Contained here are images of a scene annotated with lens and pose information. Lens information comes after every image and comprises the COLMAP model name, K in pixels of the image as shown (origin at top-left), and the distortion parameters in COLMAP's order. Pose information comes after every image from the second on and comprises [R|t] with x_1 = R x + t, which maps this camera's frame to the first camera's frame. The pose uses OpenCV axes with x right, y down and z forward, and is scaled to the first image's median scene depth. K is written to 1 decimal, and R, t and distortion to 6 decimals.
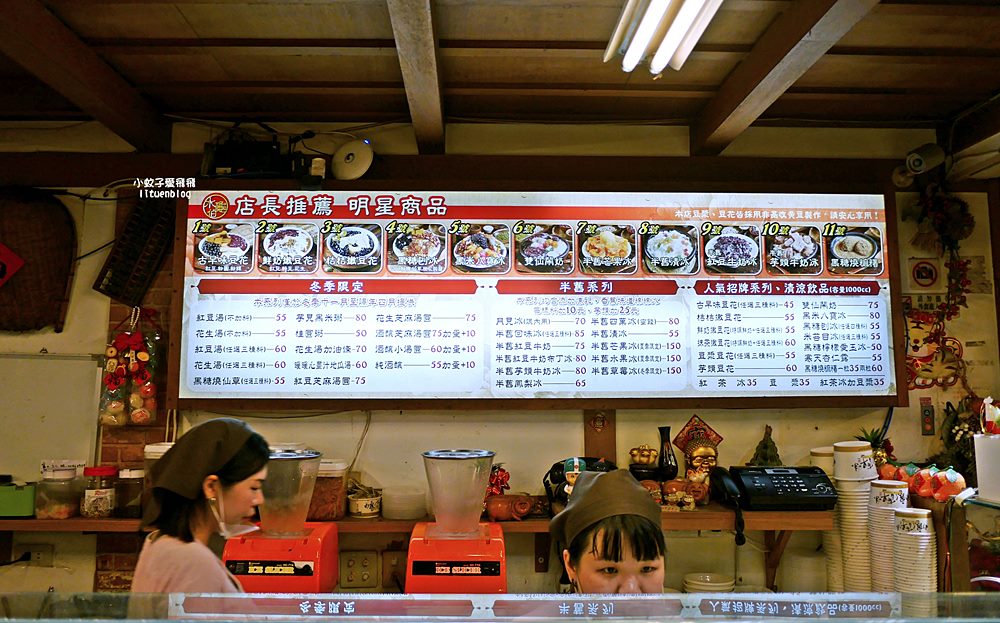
lens RADIAL K [[809.7, 0, 498.4], [0, 809.7, 304.9], [0, 0, 1]] dist [-0.038600, -0.000132]
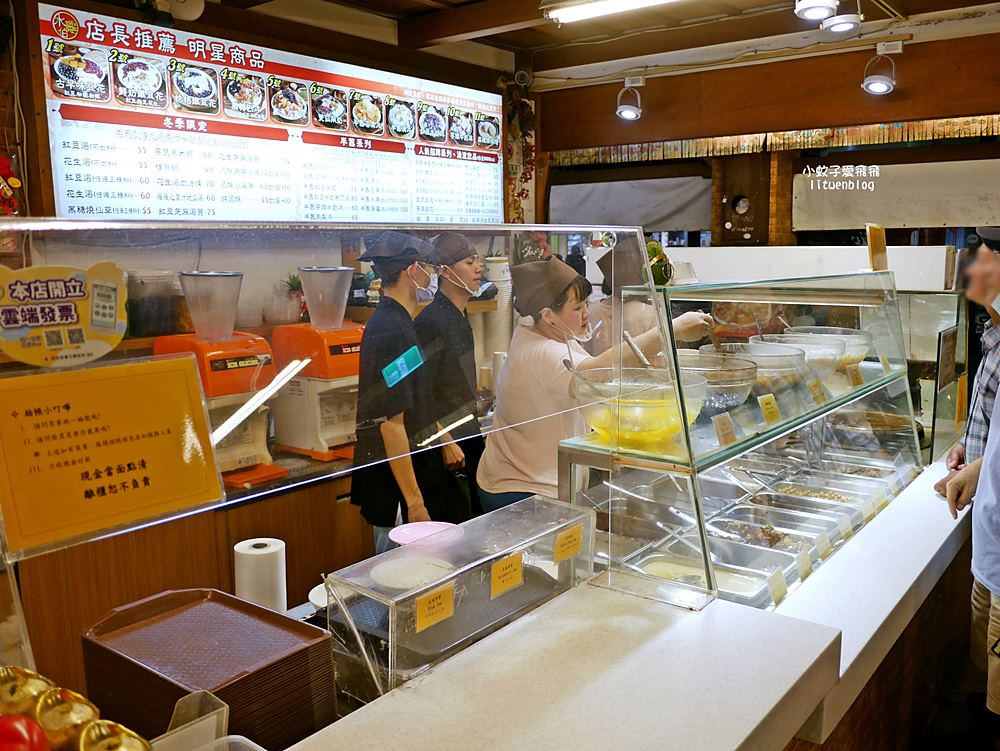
lens RADIAL K [[841.2, 0, 496.2], [0, 841.2, 378.3], [0, 0, 1]] dist [-0.035806, 0.005615]
pose [[0.646639, -0.126208, 0.752283, -0.809703], [-0.073637, 0.971283, 0.226245, 0.024296], [-0.759234, -0.201694, 0.618776, -0.081129]]
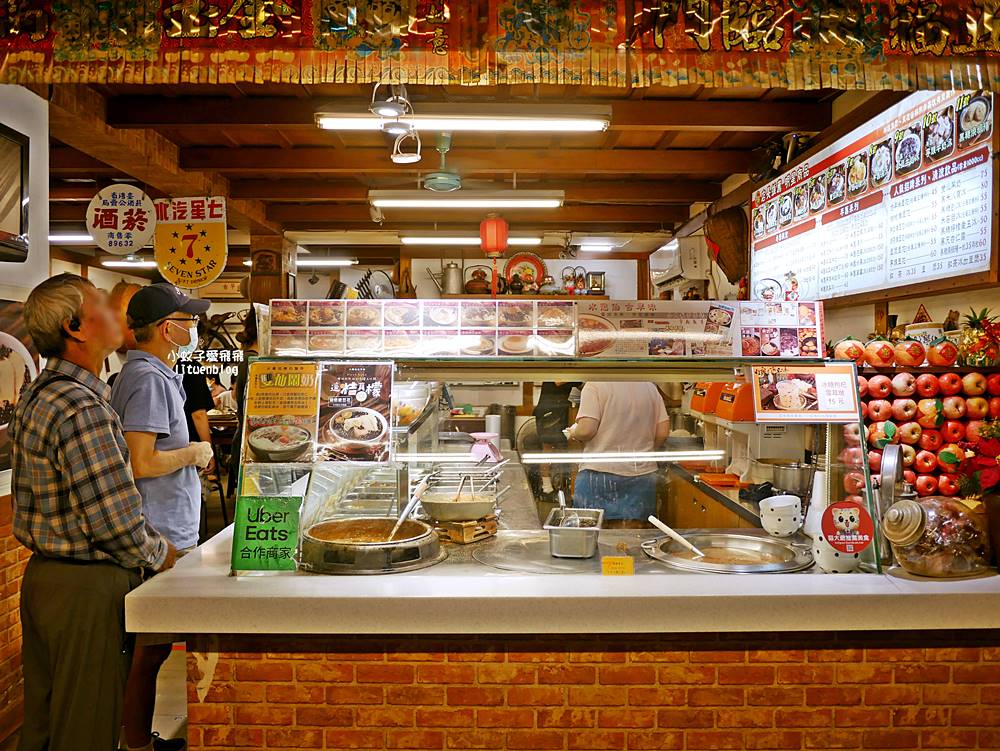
lens RADIAL K [[841.2, 0, 499.5], [0, 841.2, 386.0], [0, 0, 1]] dist [-0.035806, 0.005615]
pose [[-0.028478, 0.039001, -0.998833, 1.464124], [0.112251, 0.993043, 0.035575, 0.147734], [0.993272, -0.111107, -0.032658, 0.462221]]
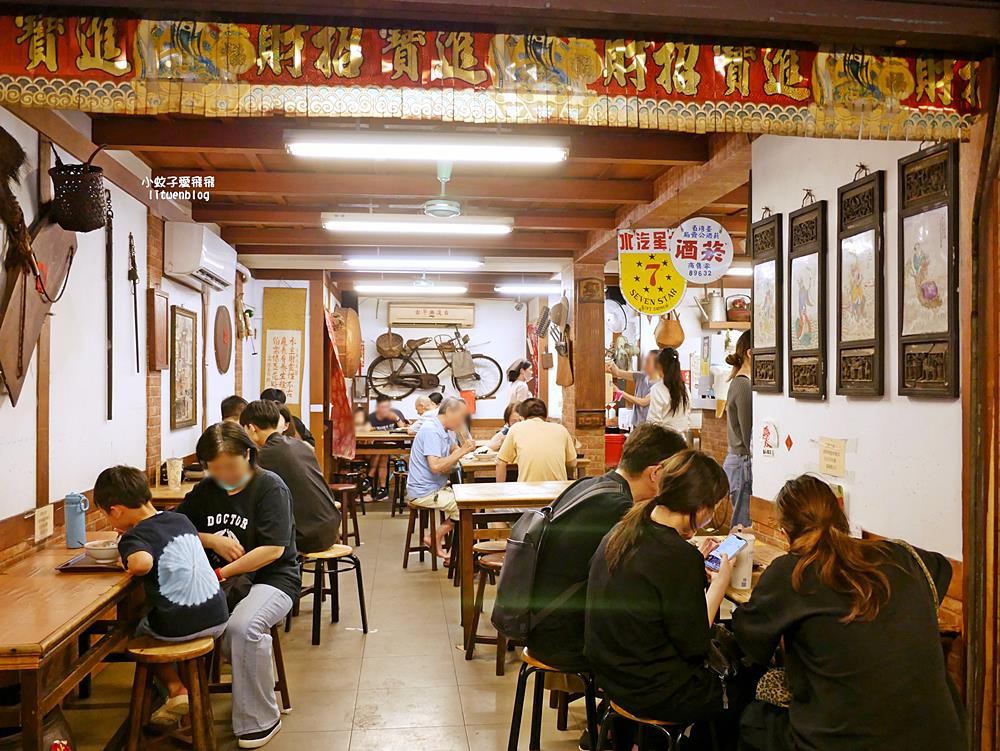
lens RADIAL K [[841.2, 0, 499.2], [0, 841.2, 369.0], [0, 0, 1]] dist [-0.035806, 0.005615]
pose [[0.097285, -0.010390, -0.995202, 1.469865], [0.116797, 0.993155, 0.001048, 0.133338], [0.988380, -0.116338, 0.097832, 0.336453]]
